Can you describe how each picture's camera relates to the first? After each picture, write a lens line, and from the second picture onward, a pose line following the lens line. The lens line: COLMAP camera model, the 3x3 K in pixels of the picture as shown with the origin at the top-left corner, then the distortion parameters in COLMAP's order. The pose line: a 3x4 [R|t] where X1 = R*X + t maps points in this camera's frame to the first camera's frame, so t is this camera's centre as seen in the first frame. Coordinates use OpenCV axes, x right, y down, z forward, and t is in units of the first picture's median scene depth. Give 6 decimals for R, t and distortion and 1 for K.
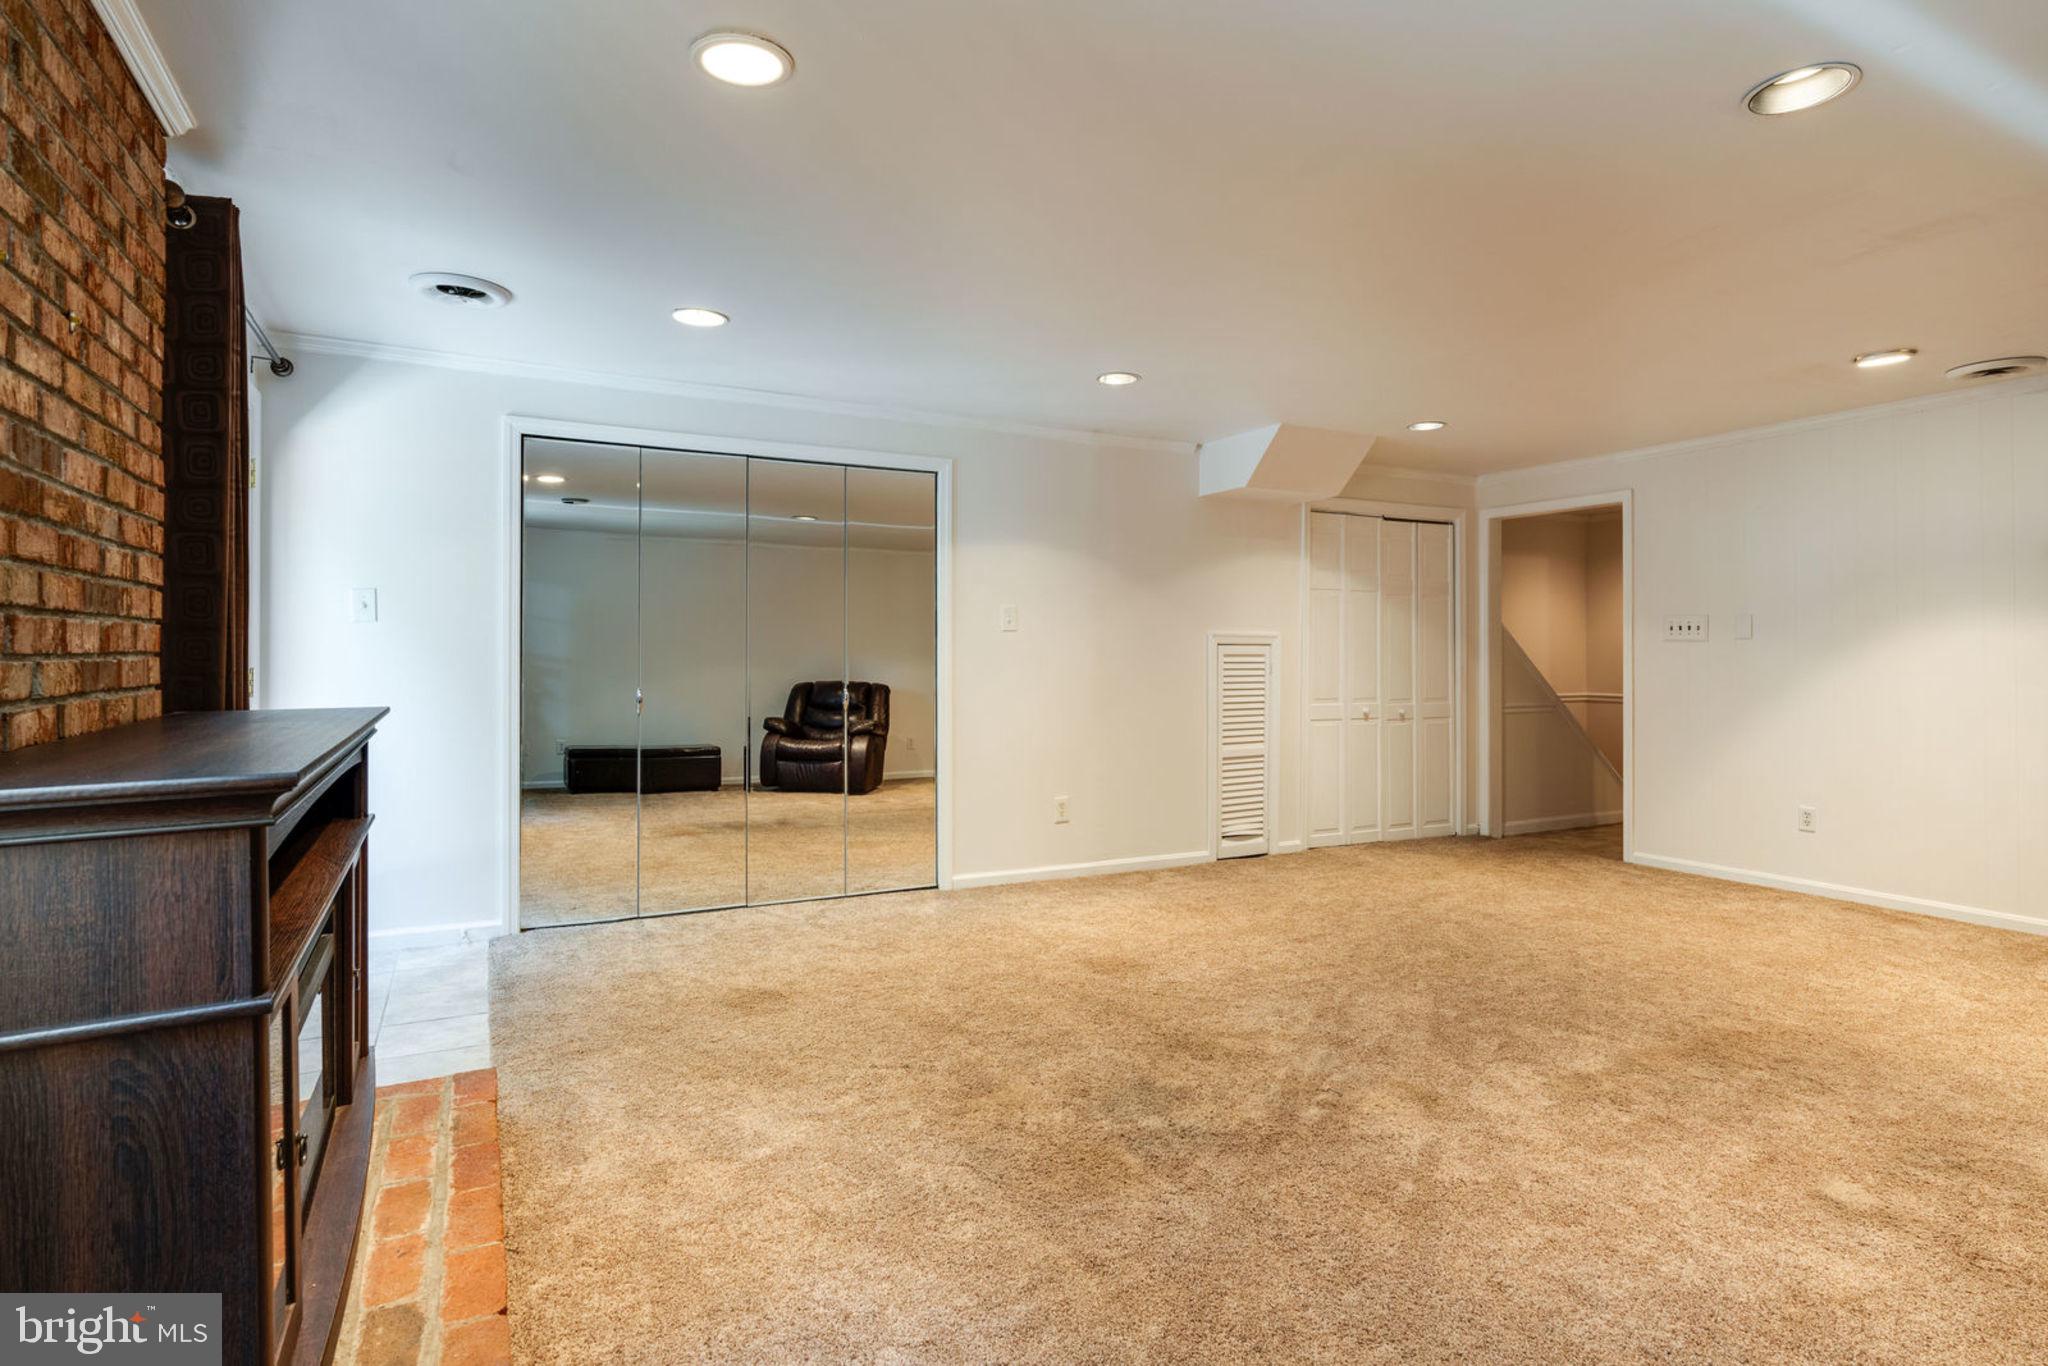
lens RADIAL K [[1067.1, 0, 1019.9], [0, 1067.1, 651.3], [0, 0, 1]] dist [0.002547, 0.000797]
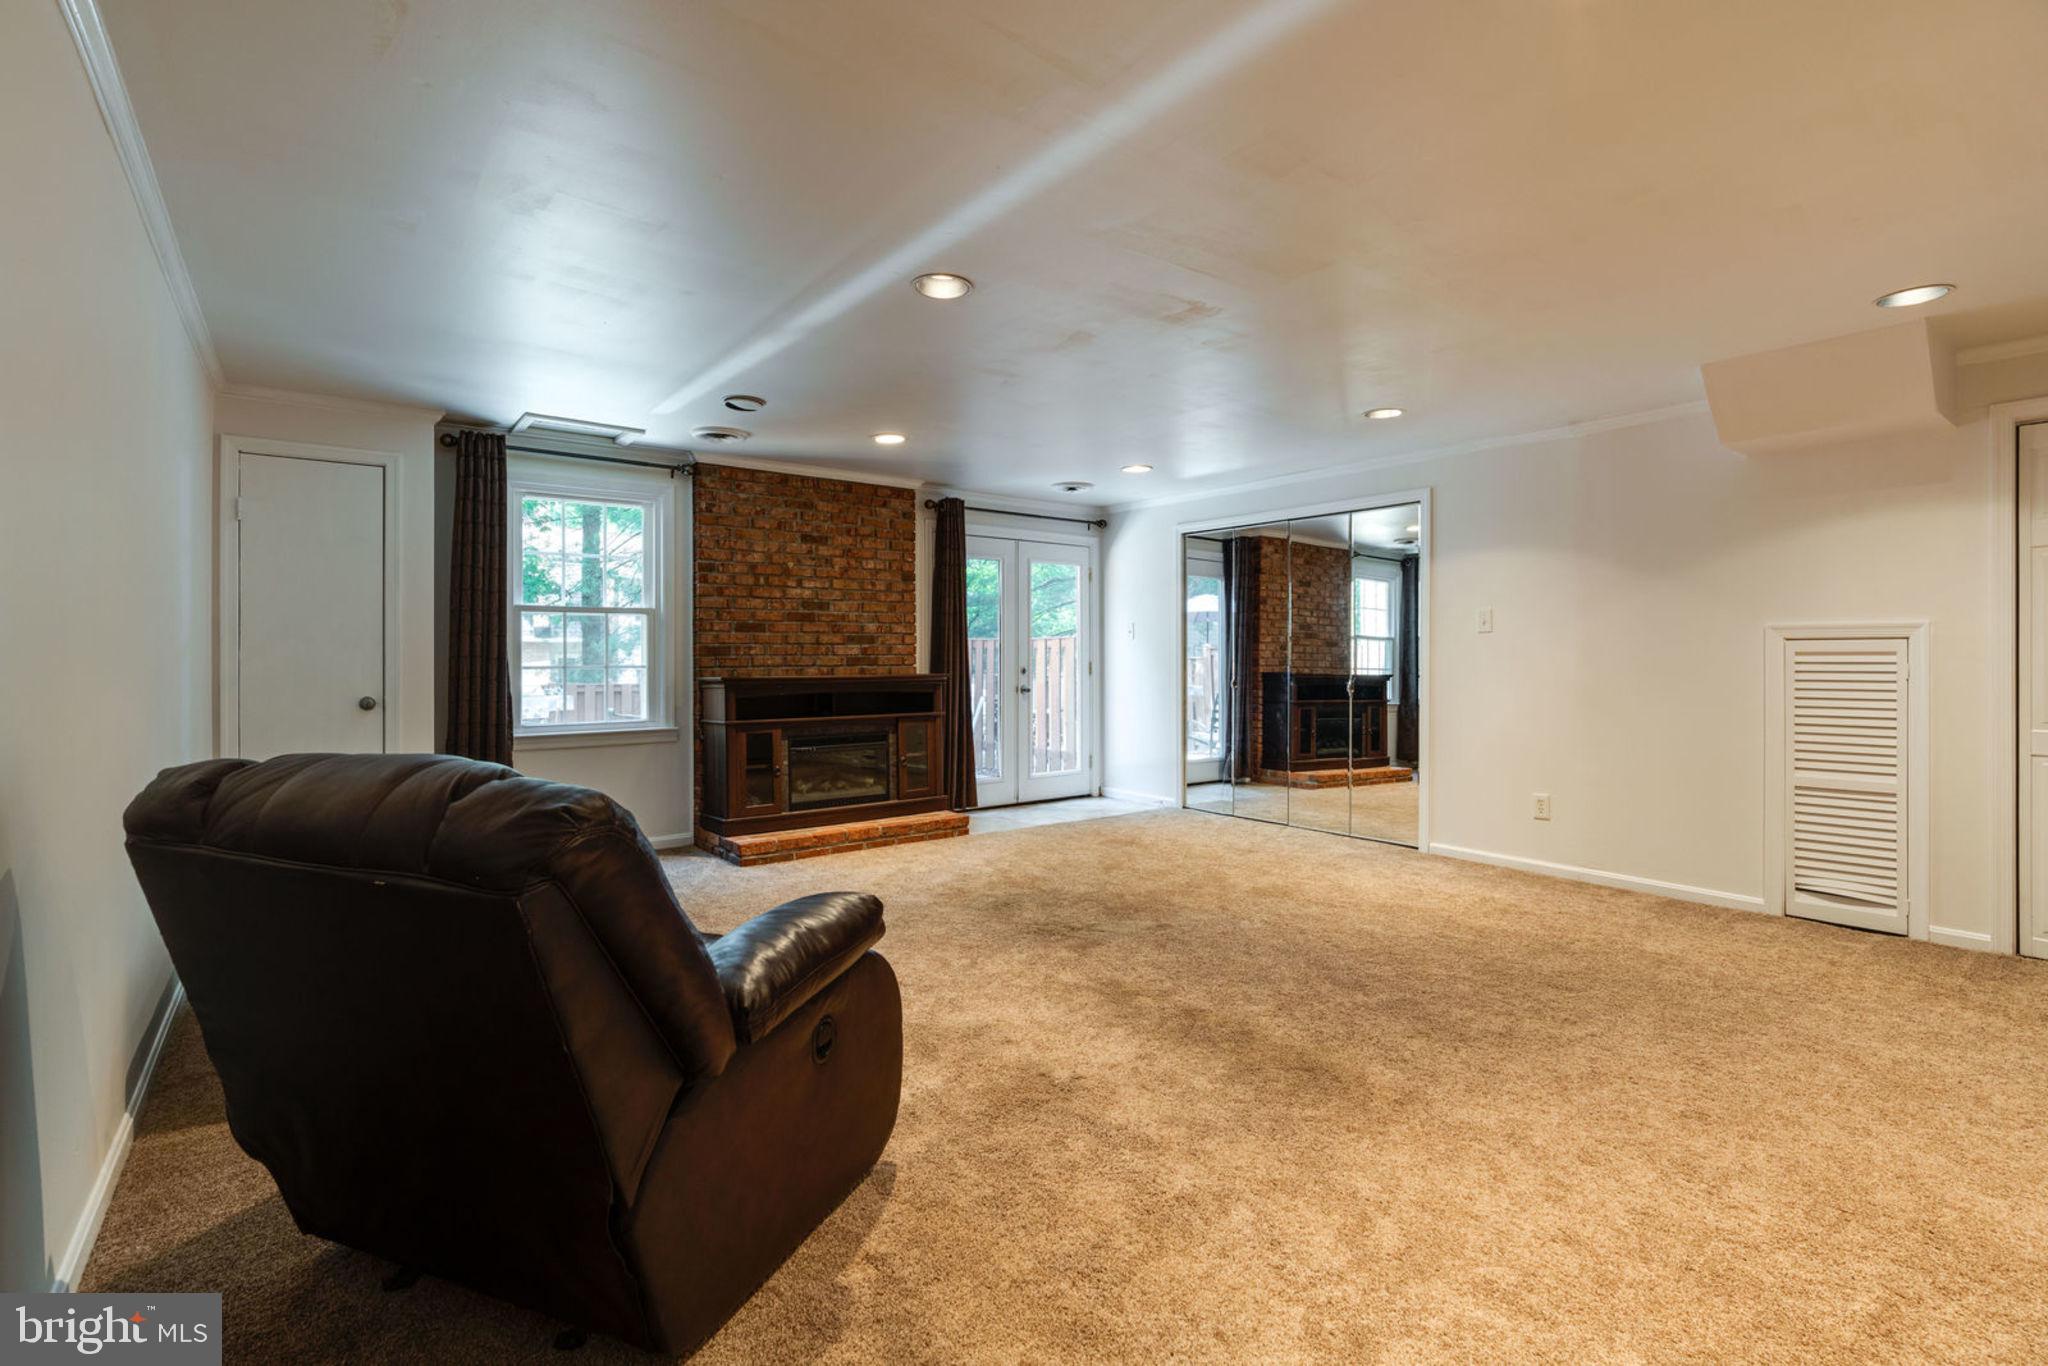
lens RADIAL K [[930.1, 0, 1019.0], [0, 930.1, 664.9], [0, 0, 1]] dist [-0.001445, 0.000148]
pose [[0.164958, 0.007686, -0.986271, 0.808437], [0.006220, 0.999942, 0.008833, 0.002811], [0.986281, -0.007592, 0.164901, 0.356612]]
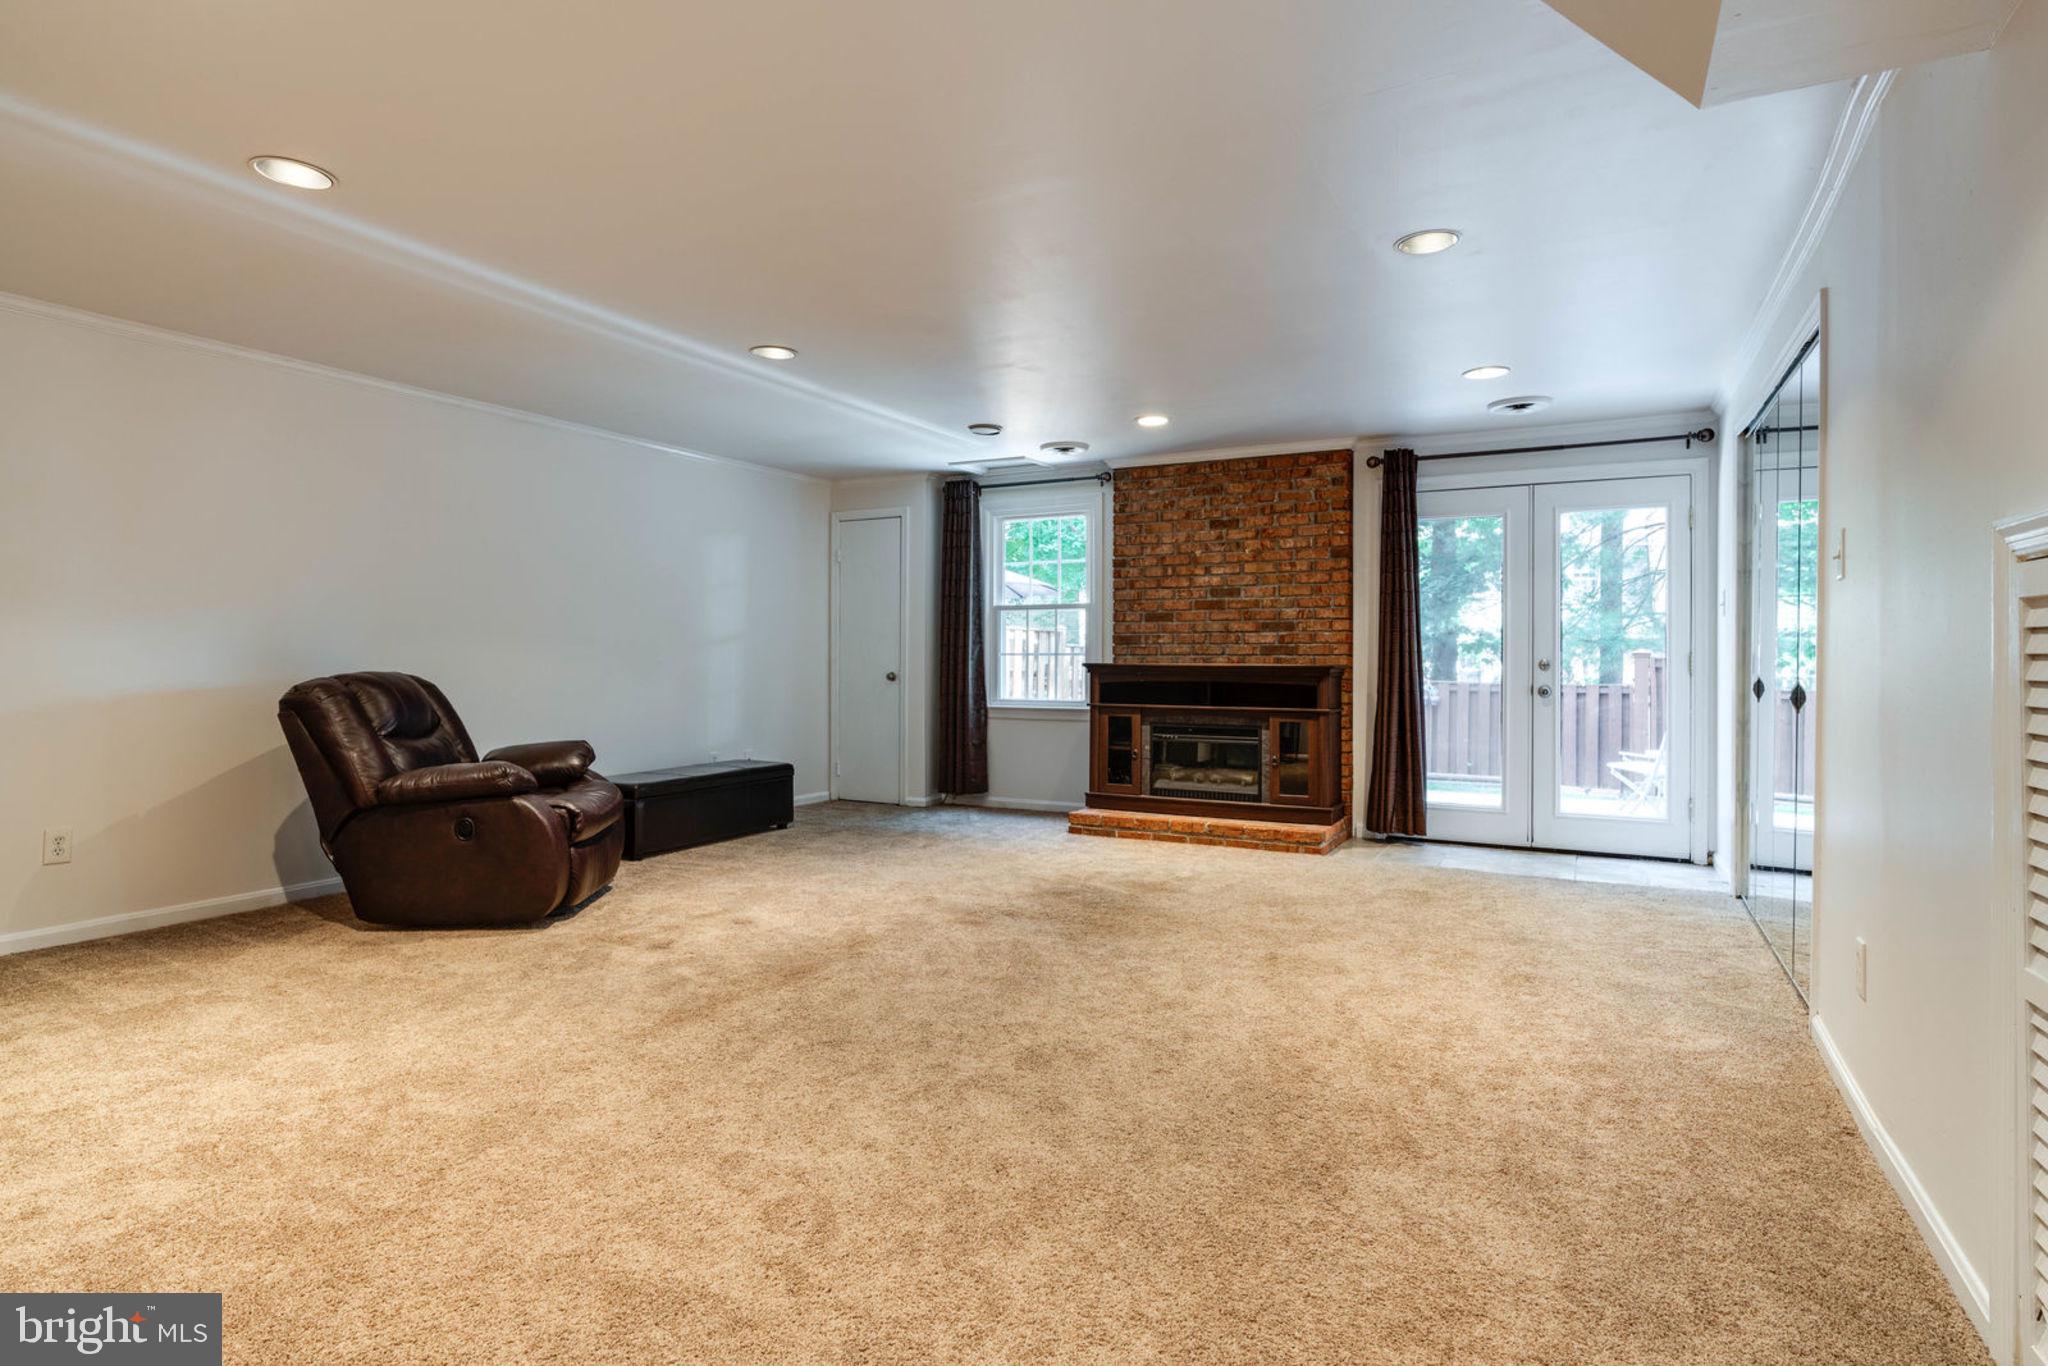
lens RADIAL K [[1067.1, 0, 1020.1], [0, 1067.1, 662.7], [0, 0, 1]] dist [0.002547, 0.000797]
pose [[-0.825977, -0.001123, -0.563703, 0.583403], [-0.001795, 0.999998, 0.000638, 0.019488], [0.563701, 0.001539, -0.825978, 1.110959]]
